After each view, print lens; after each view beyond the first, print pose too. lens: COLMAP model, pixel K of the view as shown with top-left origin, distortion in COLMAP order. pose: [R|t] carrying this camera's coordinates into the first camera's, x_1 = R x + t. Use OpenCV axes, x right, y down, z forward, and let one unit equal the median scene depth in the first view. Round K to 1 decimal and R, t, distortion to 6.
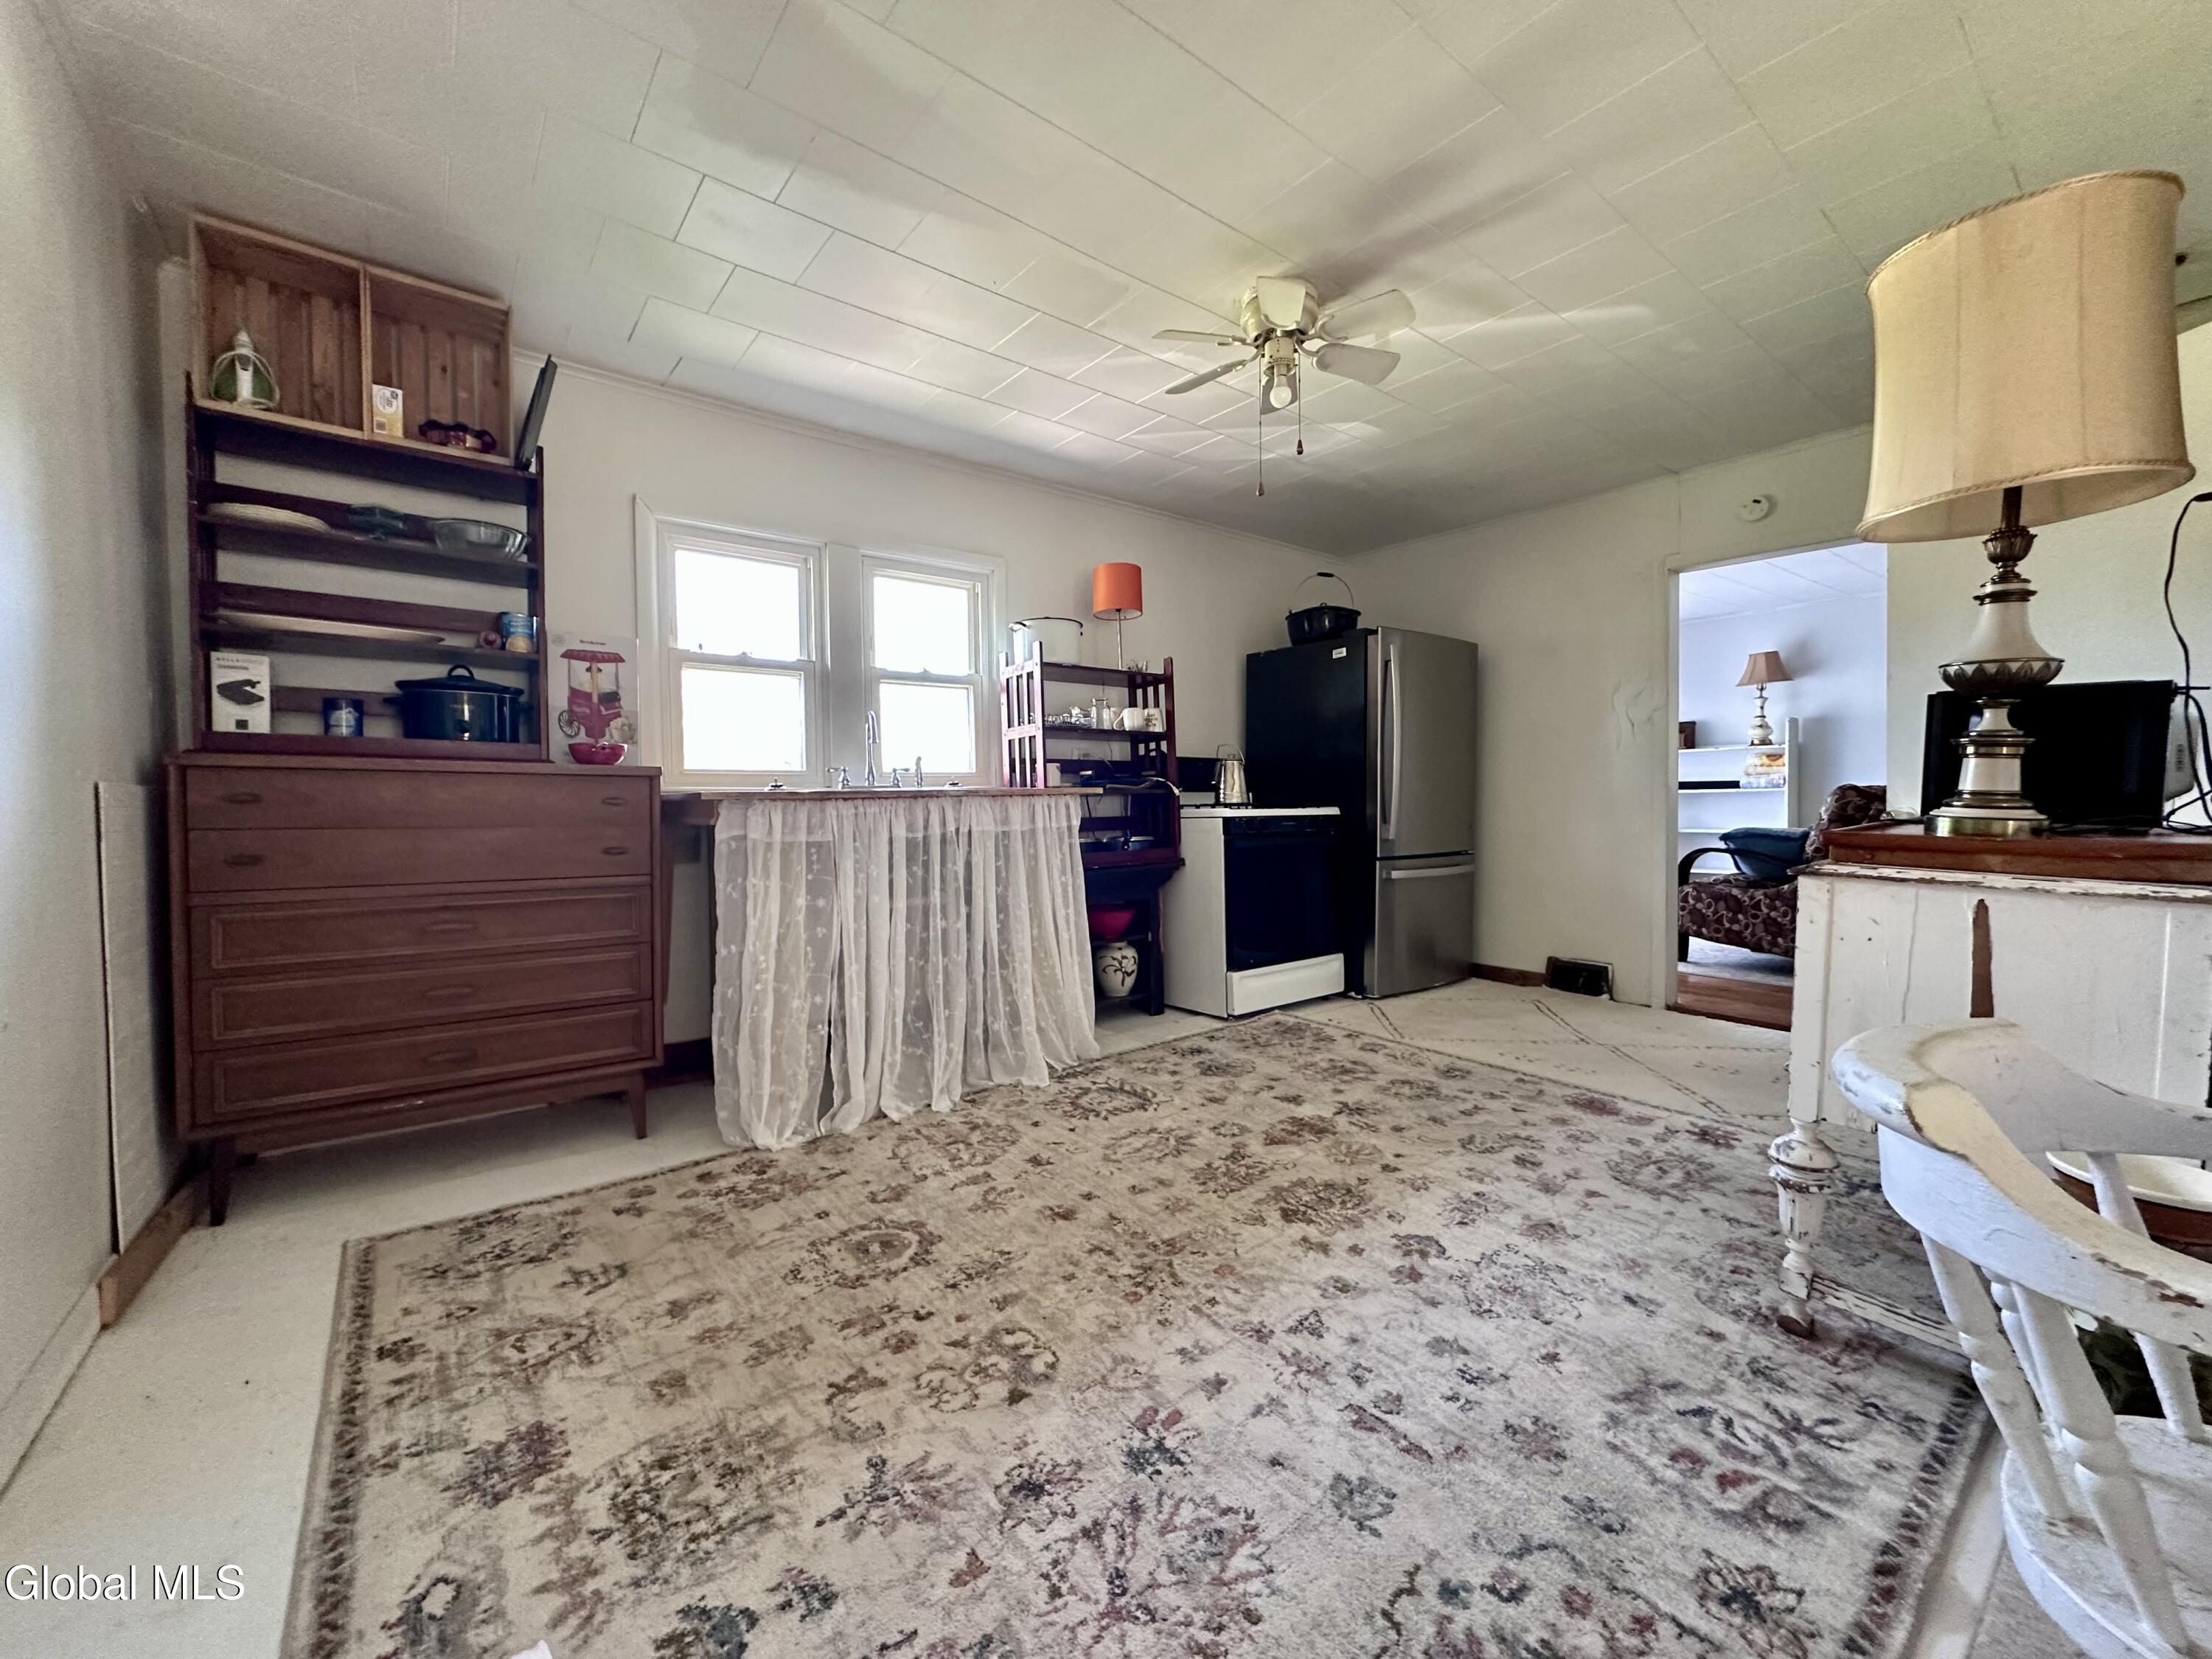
lens RADIAL K [[886.2, 0, 1106.0], [0, 886.2, 829.5], [0, 0, 1]] dist [-0.003223, 0.000641]
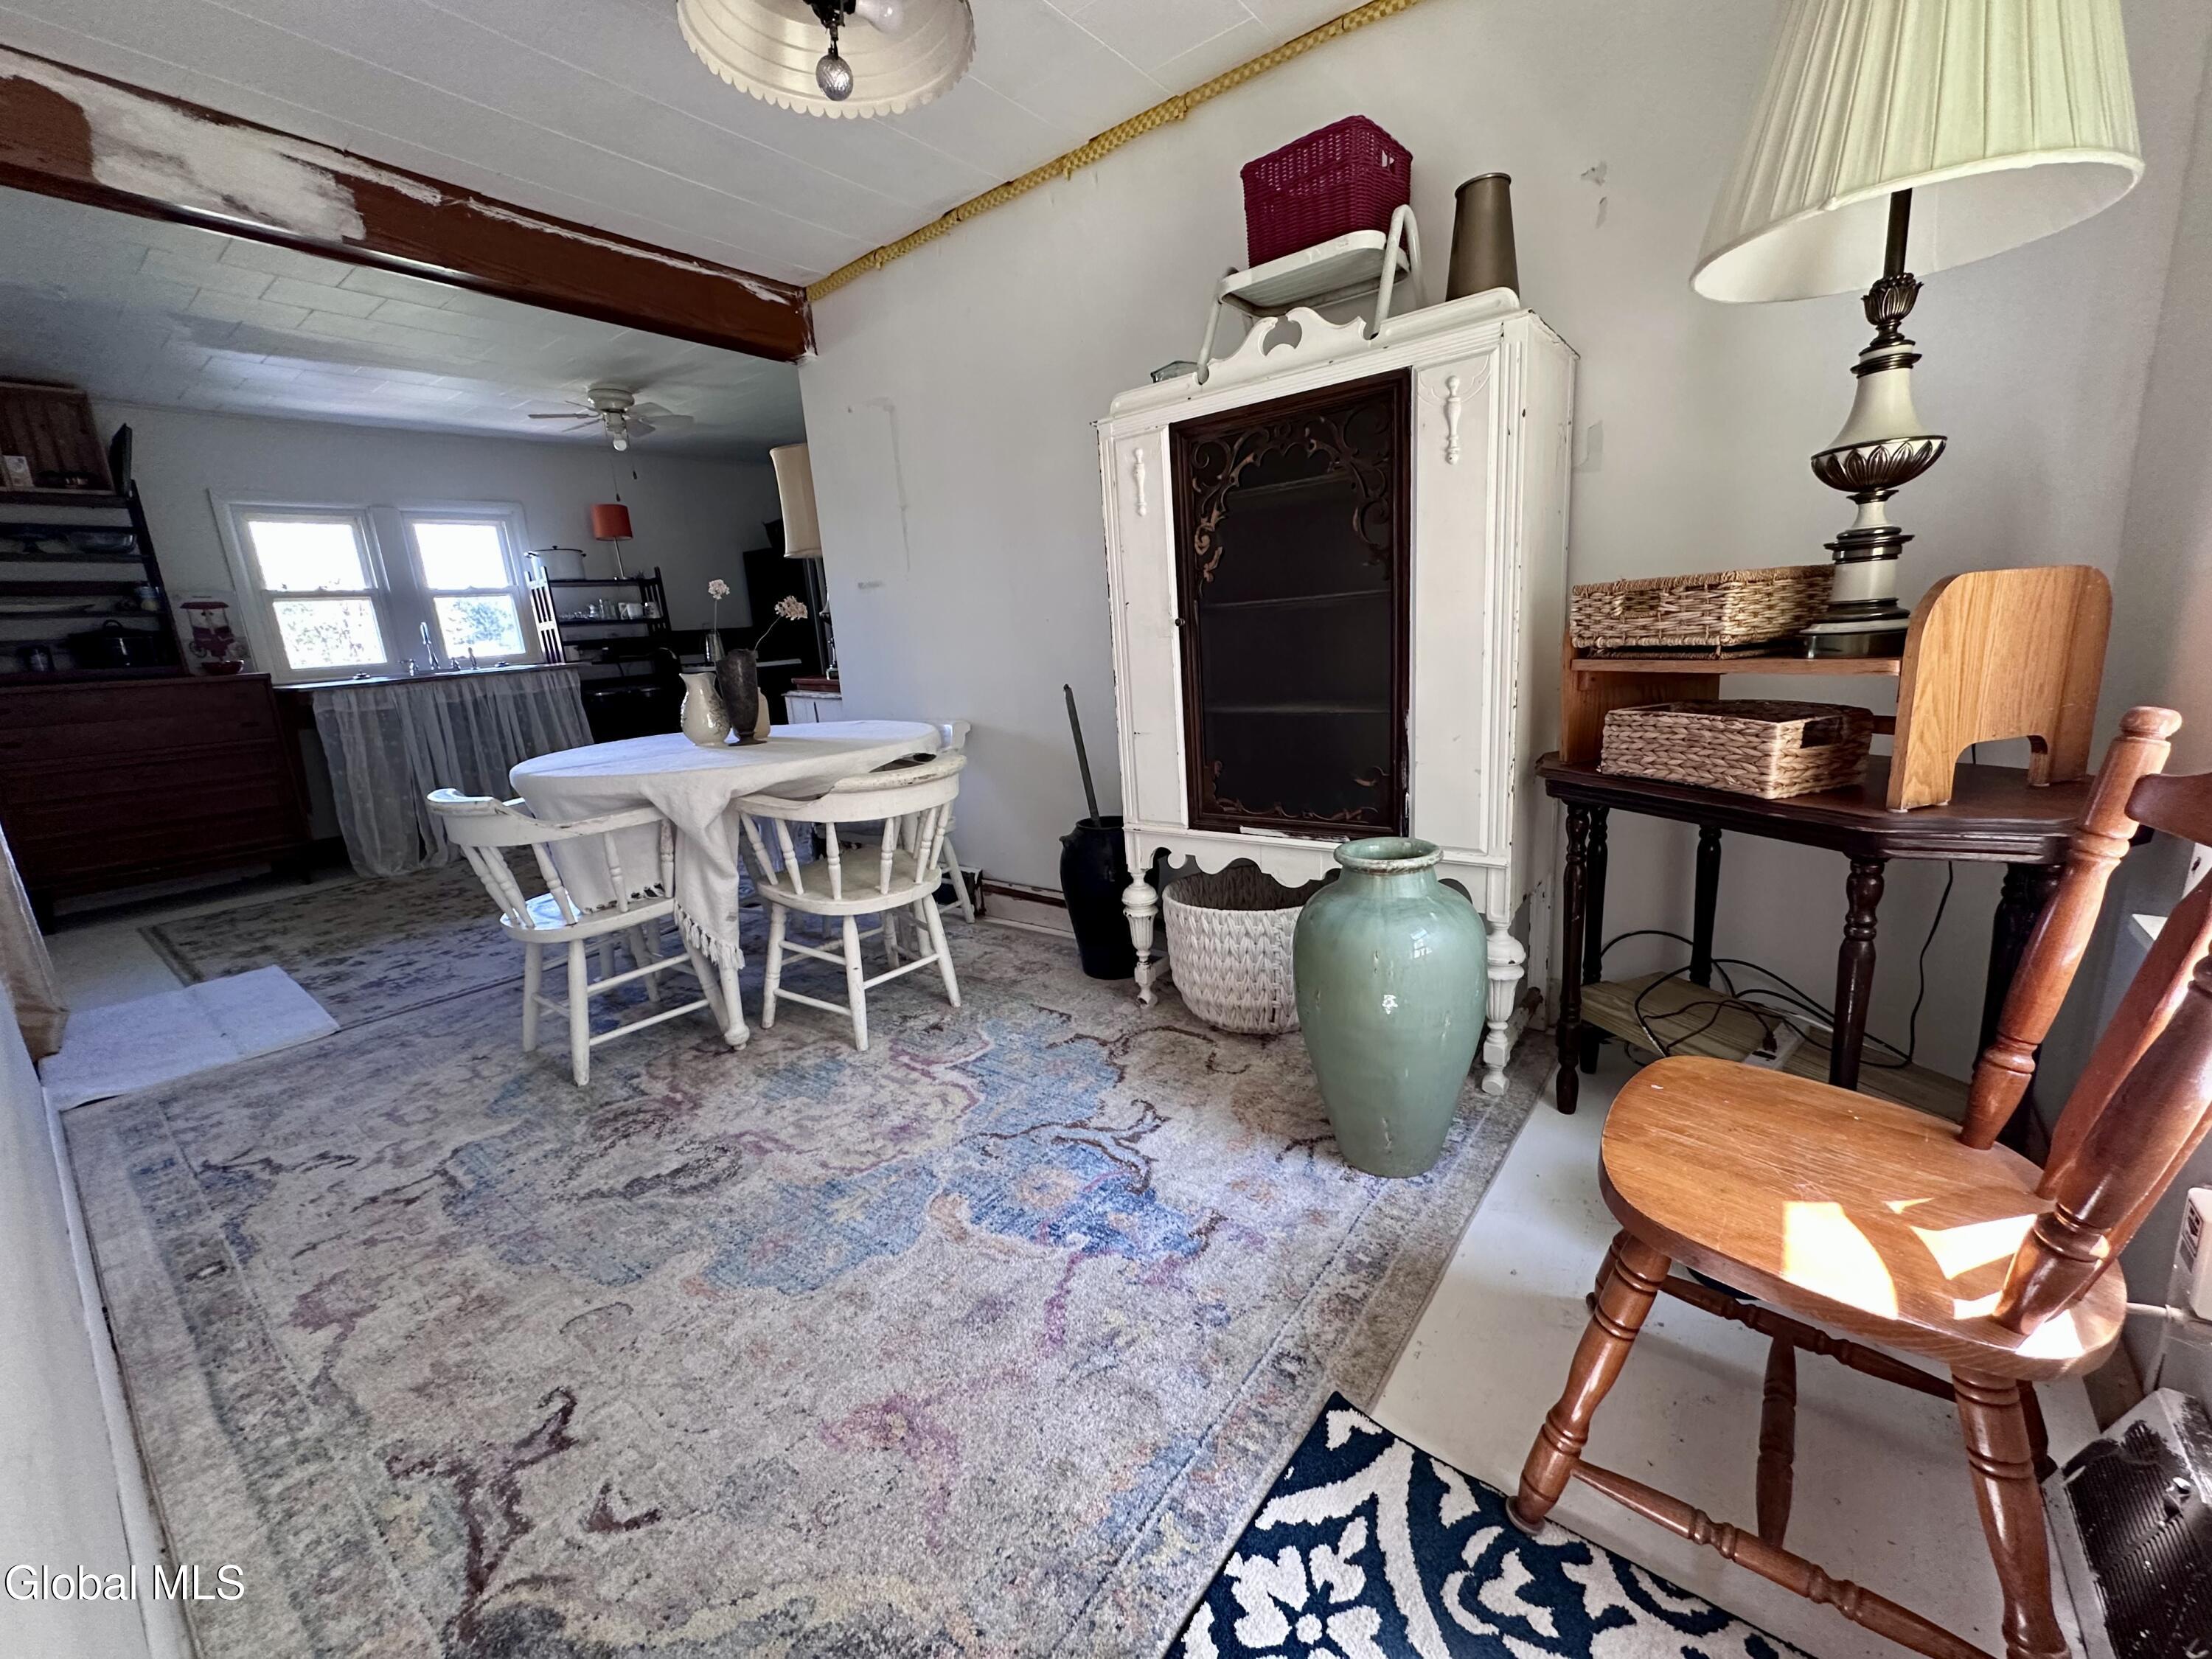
lens RADIAL K [[884.0, 0, 1106.0], [0, 884.0, 829.5], [0, 0, 1]] dist [-0.001399, 0.000063]
pose [[0.966970, -0.108227, 0.230771, 0.653286], [0.061294, 0.977545, 0.201617, -0.019998], [-0.247409, -0.180813, 0.951890, -1.111904]]
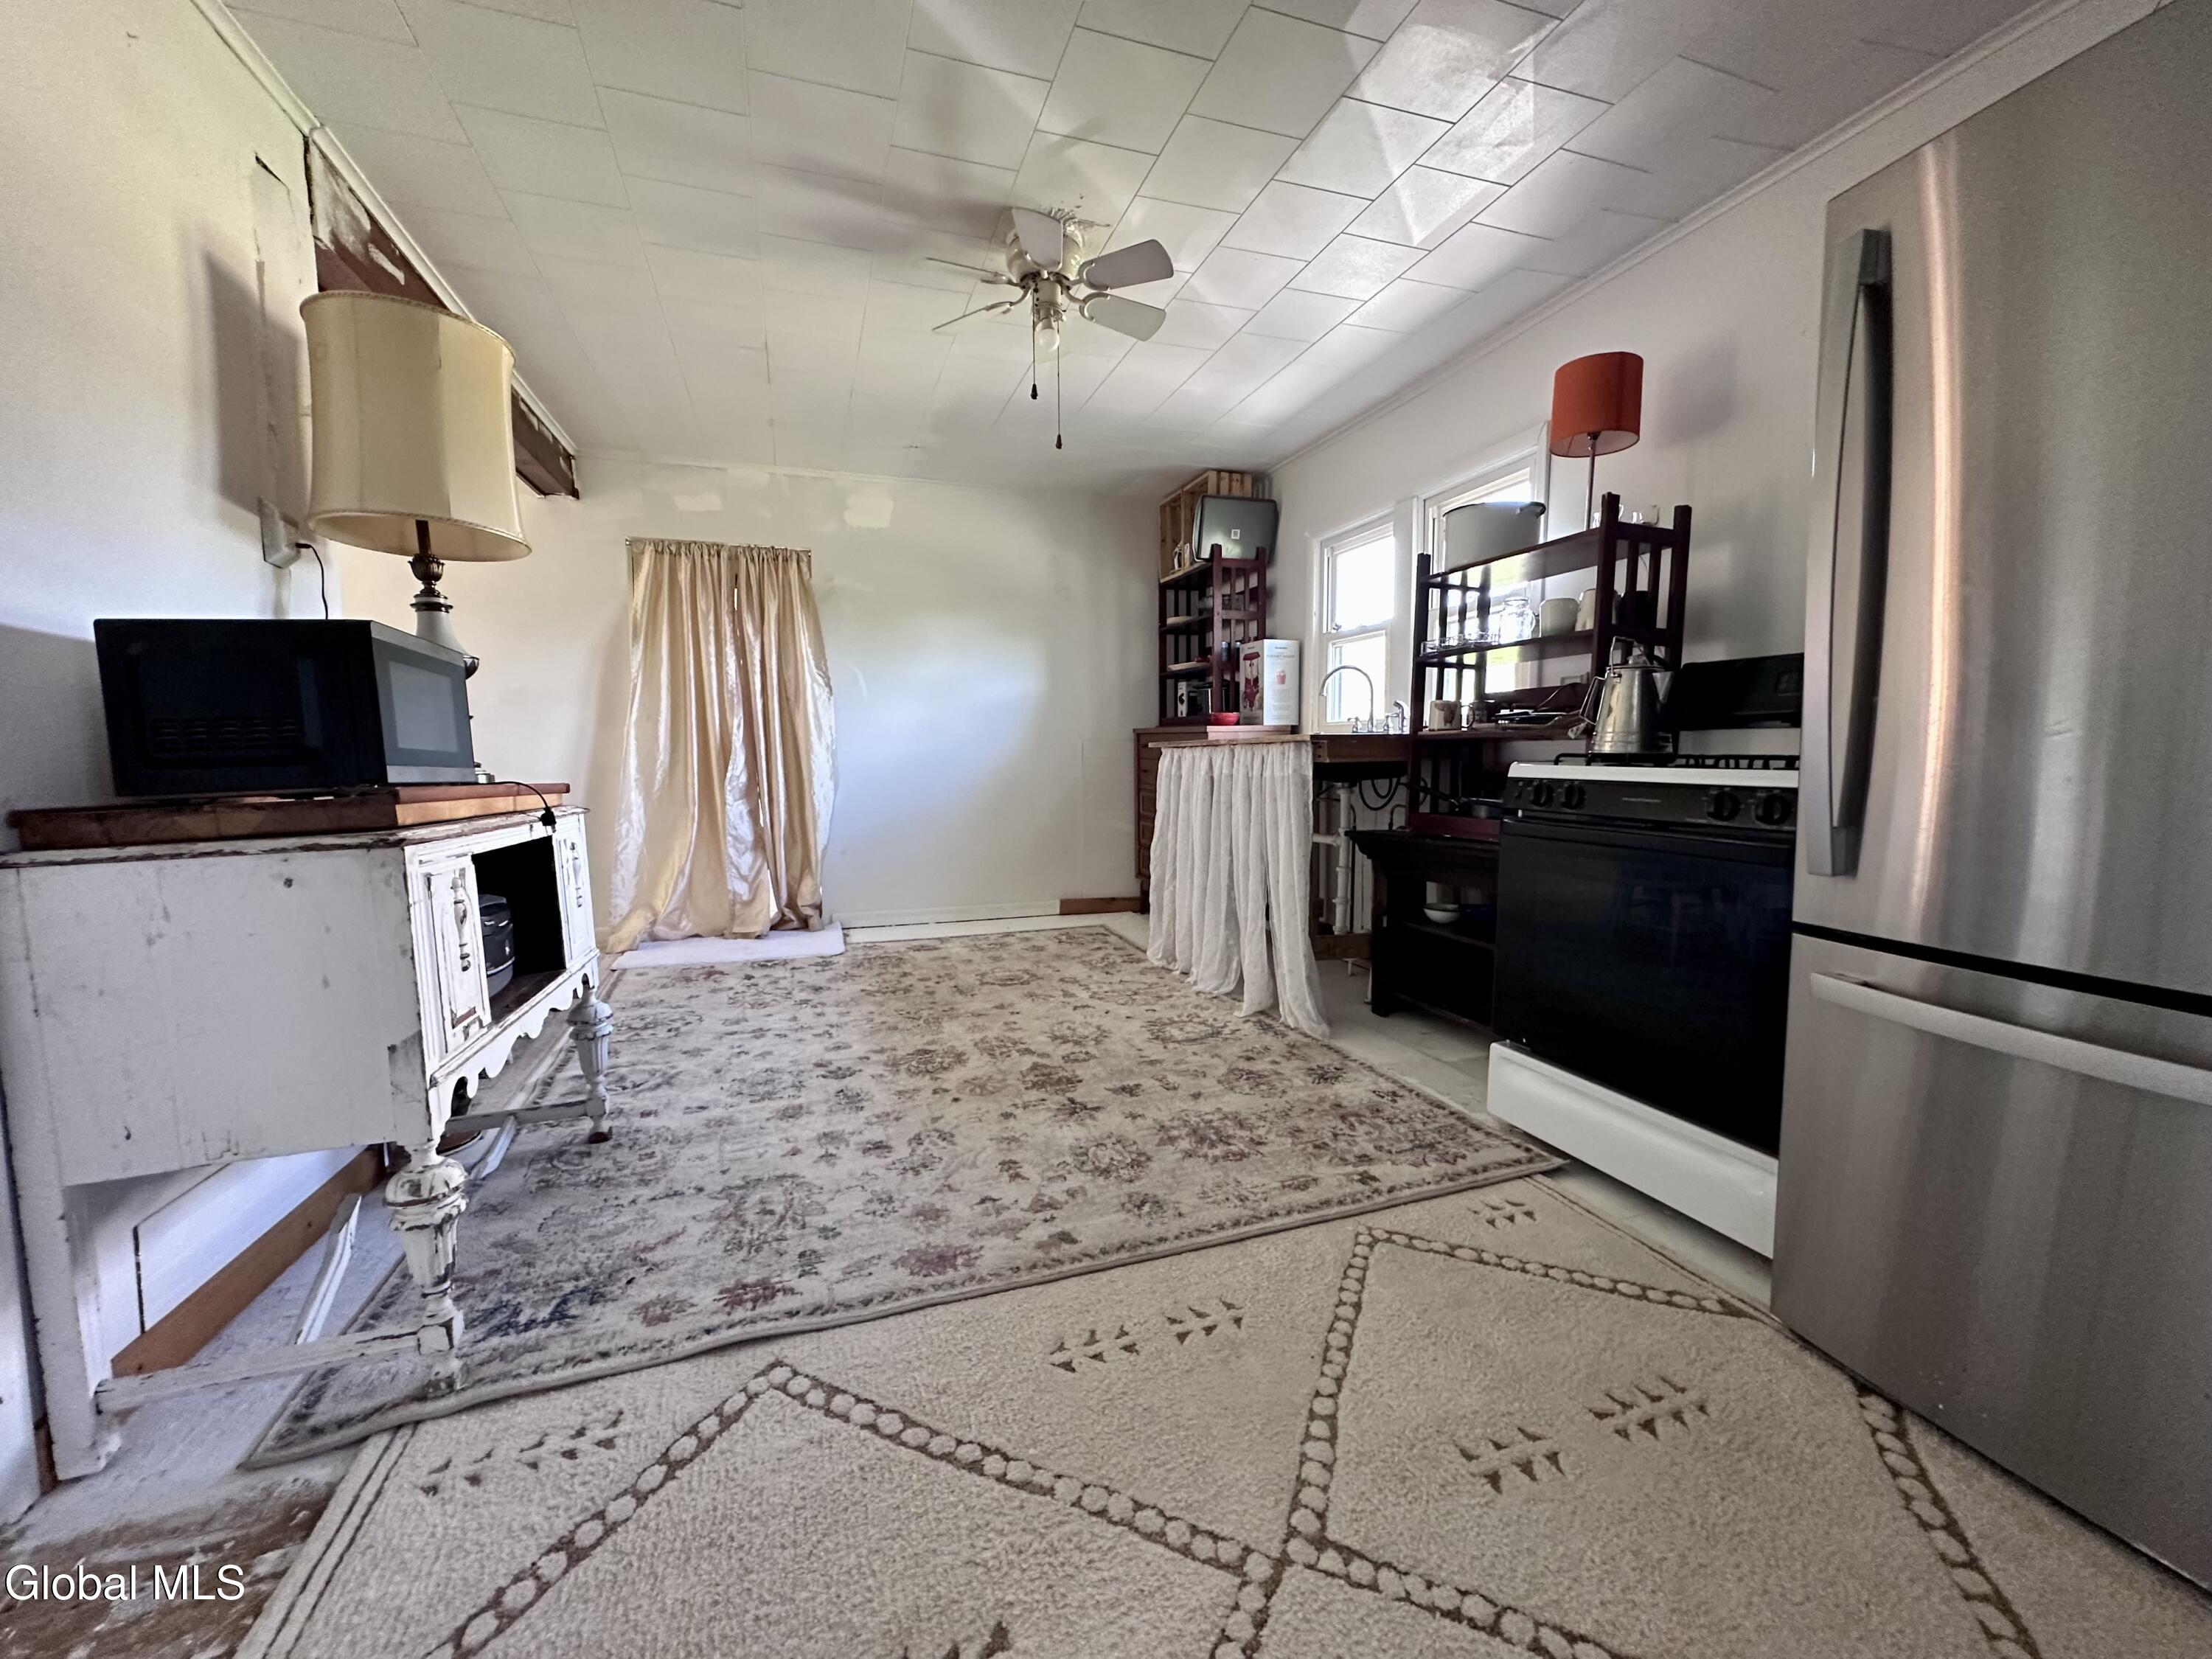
lens RADIAL K [[886.2, 0, 1106.0], [0, 886.2, 829.5], [0, 0, 1]] dist [-0.003223, 0.000641]
pose [[-0.327288, 0.097726, -0.939858, 1.146496], [-0.015073, 0.993971, 0.108602, -0.057900], [0.944804, 0.049710, -0.323842, 1.400408]]
